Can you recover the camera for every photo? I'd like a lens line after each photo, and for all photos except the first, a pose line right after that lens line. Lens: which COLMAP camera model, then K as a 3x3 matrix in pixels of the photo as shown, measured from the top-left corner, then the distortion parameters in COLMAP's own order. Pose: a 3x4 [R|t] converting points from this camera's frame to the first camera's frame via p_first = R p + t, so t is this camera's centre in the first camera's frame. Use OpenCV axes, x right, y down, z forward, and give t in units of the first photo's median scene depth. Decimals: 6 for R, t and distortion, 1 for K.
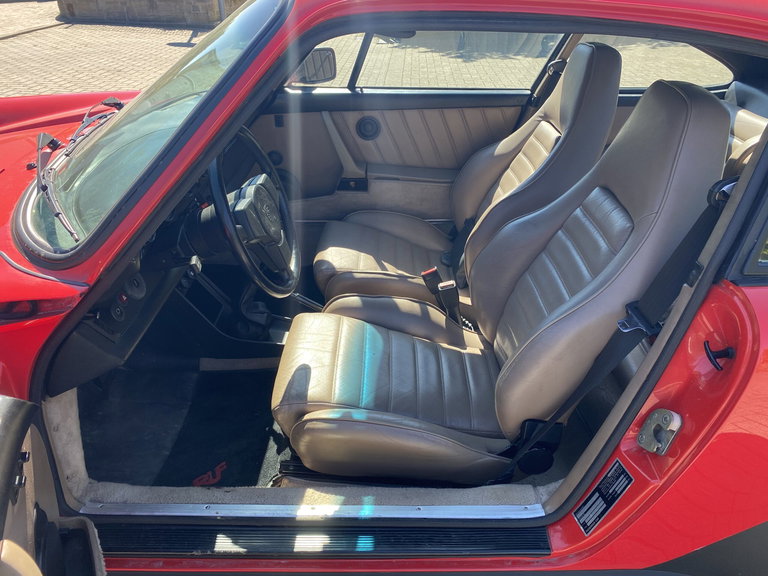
lens RADIAL K [[569.3, 0, 384.0], [0, 569.3, 288.0], [0, 0, 1]] dist [0.122680, -0.130494]
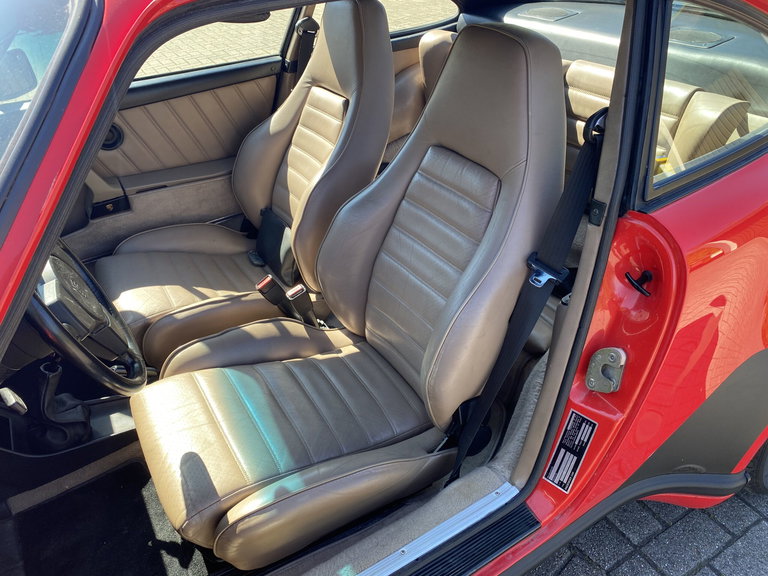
lens RADIAL K [[583.8, 0, 384.0], [0, 583.8, 288.0], [0, 0, 1]] dist [0.065676, -0.044060]
pose [[0.860222, -0.334971, 0.384463, -0.117121], [0.314016, 0.942035, 0.118169, -0.074374], [-0.401761, 0.019076, 0.915546, 0.121426]]
